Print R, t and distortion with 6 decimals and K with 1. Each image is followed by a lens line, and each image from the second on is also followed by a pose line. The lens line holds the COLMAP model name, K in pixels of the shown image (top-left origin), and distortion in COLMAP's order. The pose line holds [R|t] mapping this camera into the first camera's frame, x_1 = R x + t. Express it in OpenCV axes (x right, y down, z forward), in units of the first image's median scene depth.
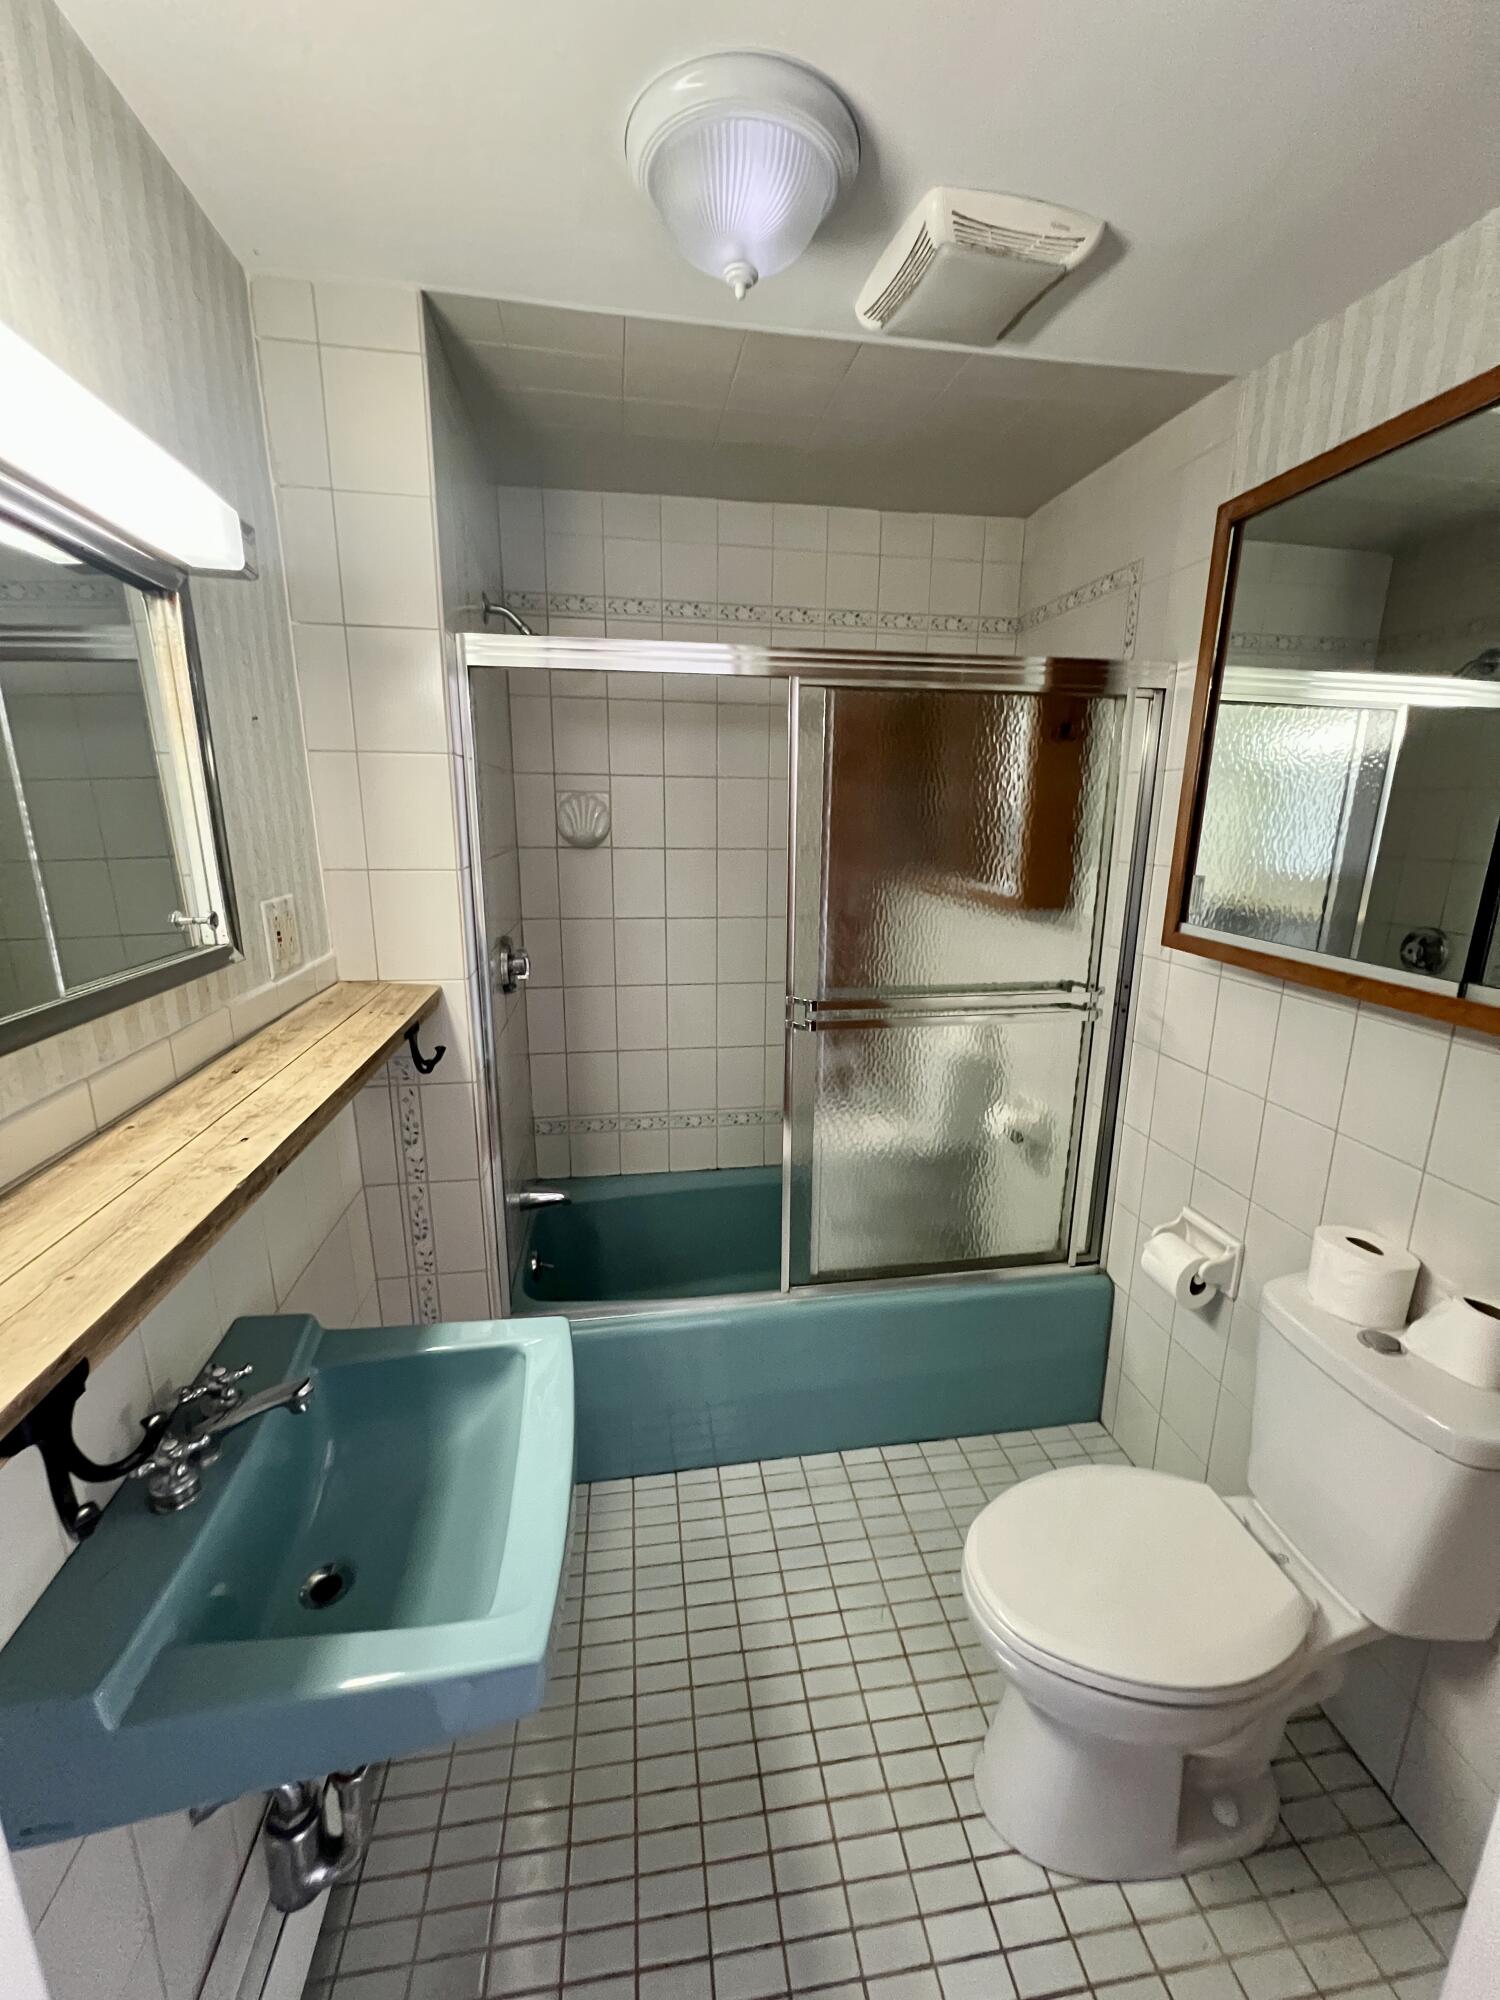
lens RADIAL K [[800.3, 0, 748.2], [0, 800.3, 999.5], [0, 0, 1]] dist [-0.002701, 0.000097]
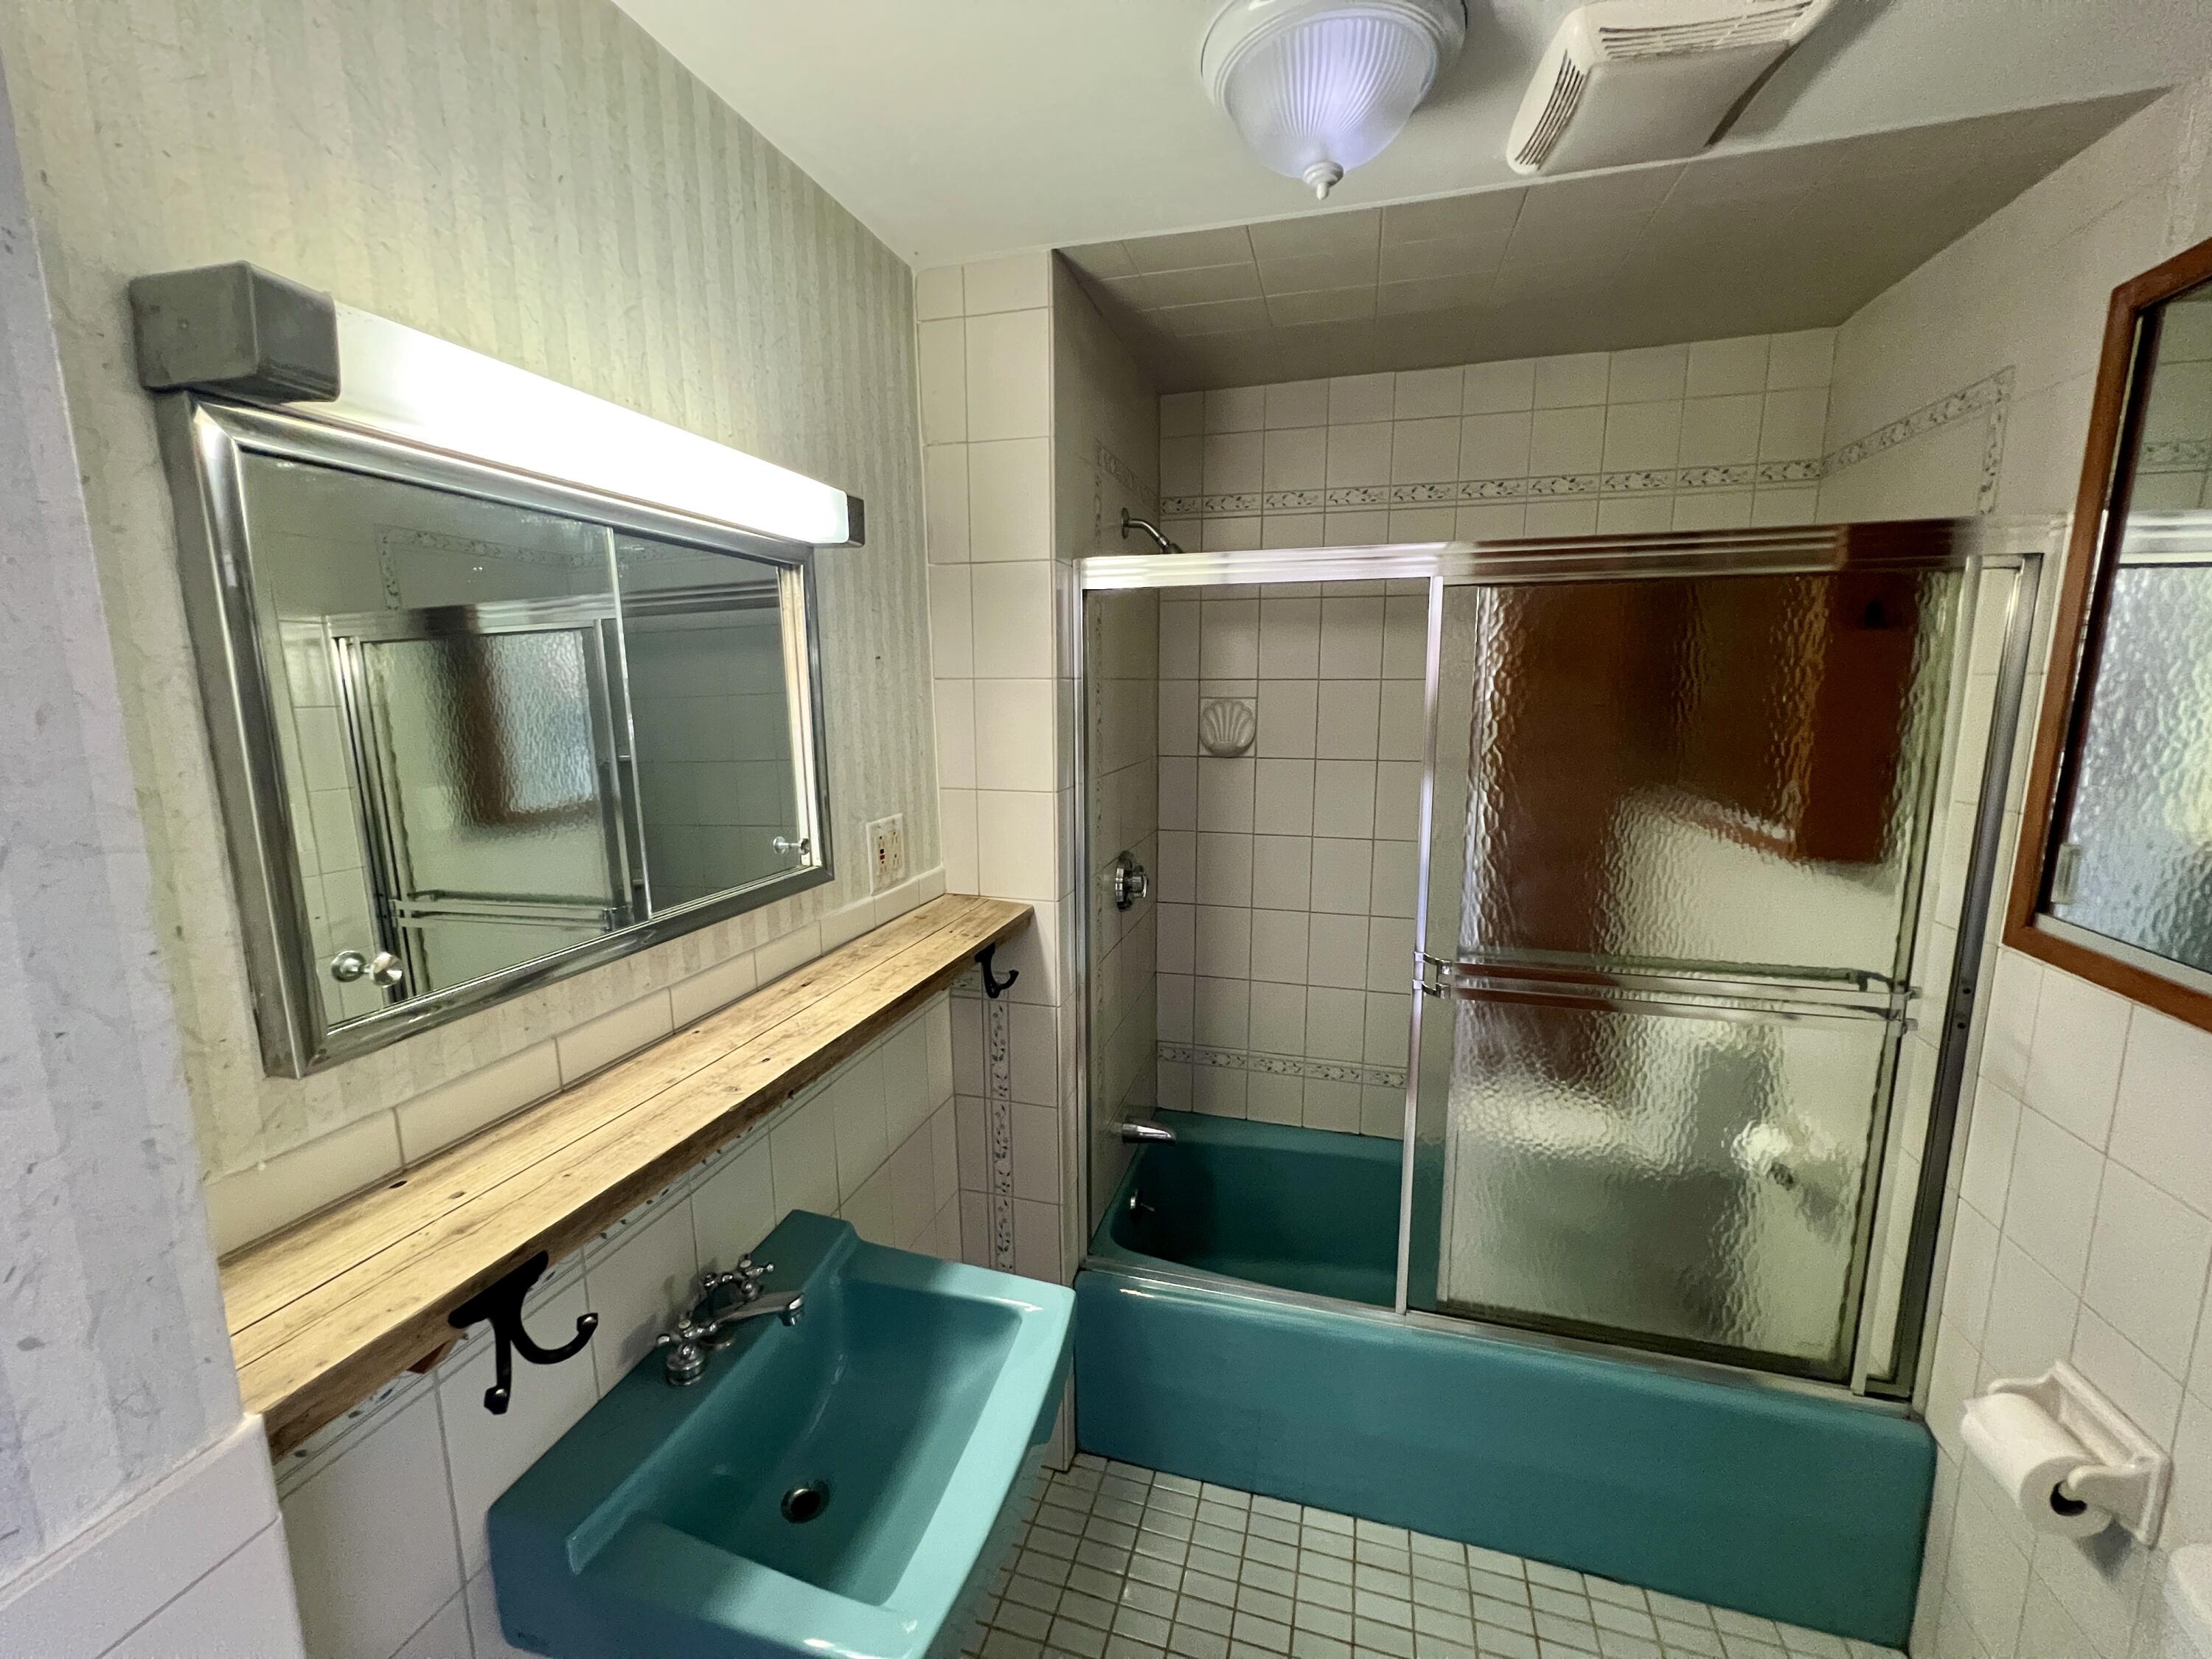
lens RADIAL K [[882.1, 0, 1102.1], [0, 882.1, 830.3], [0, 0, 1]] dist [-0.003731, 0.000910]
pose [[0.905643, 0.055843, -0.420347, 0.148909], [-0.085147, 0.995049, -0.051259, -0.061574], [0.415403, 0.082214, 0.905914, 0.033986]]
